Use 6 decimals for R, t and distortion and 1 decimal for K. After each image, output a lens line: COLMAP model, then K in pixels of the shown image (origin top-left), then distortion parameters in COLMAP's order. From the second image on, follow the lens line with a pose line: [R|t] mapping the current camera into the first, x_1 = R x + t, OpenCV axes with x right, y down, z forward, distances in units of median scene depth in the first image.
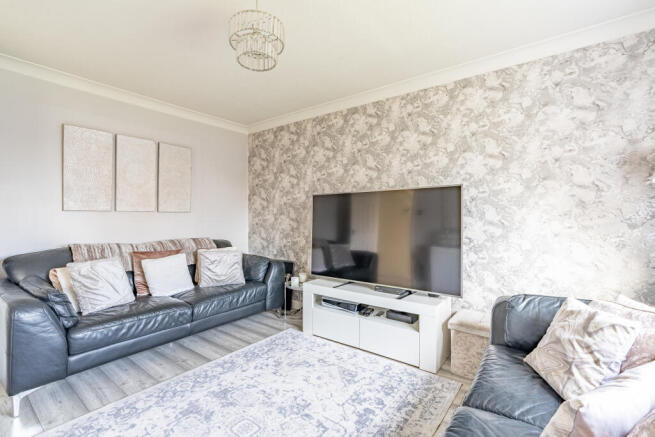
lens RADIAL K [[296.5, 0, 325.2], [0, 296.5, 216.1], [0, 0, 1]] dist [-0.001133, 0.000495]
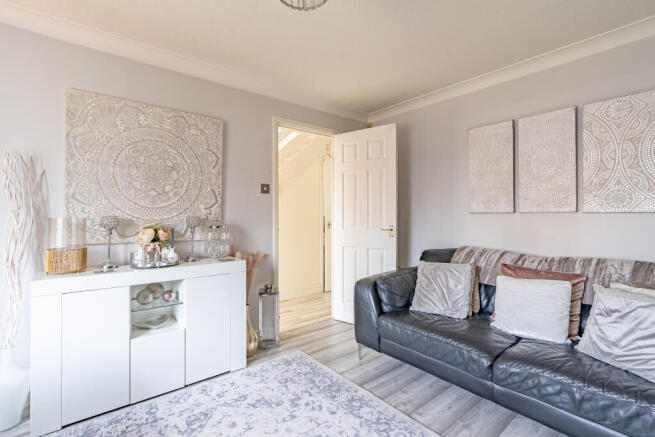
lens RADIAL K [[296.5, 0, 325.2], [0, 296.5, 216.1], [0, 0, 1]] dist [-0.001133, 0.000495]
pose [[-0.242924, -0.008998, -0.970004, 0.243227], [-0.001319, 0.999959, -0.008946, 0.001353], [0.970044, -0.000894, -0.242926, 0.735357]]
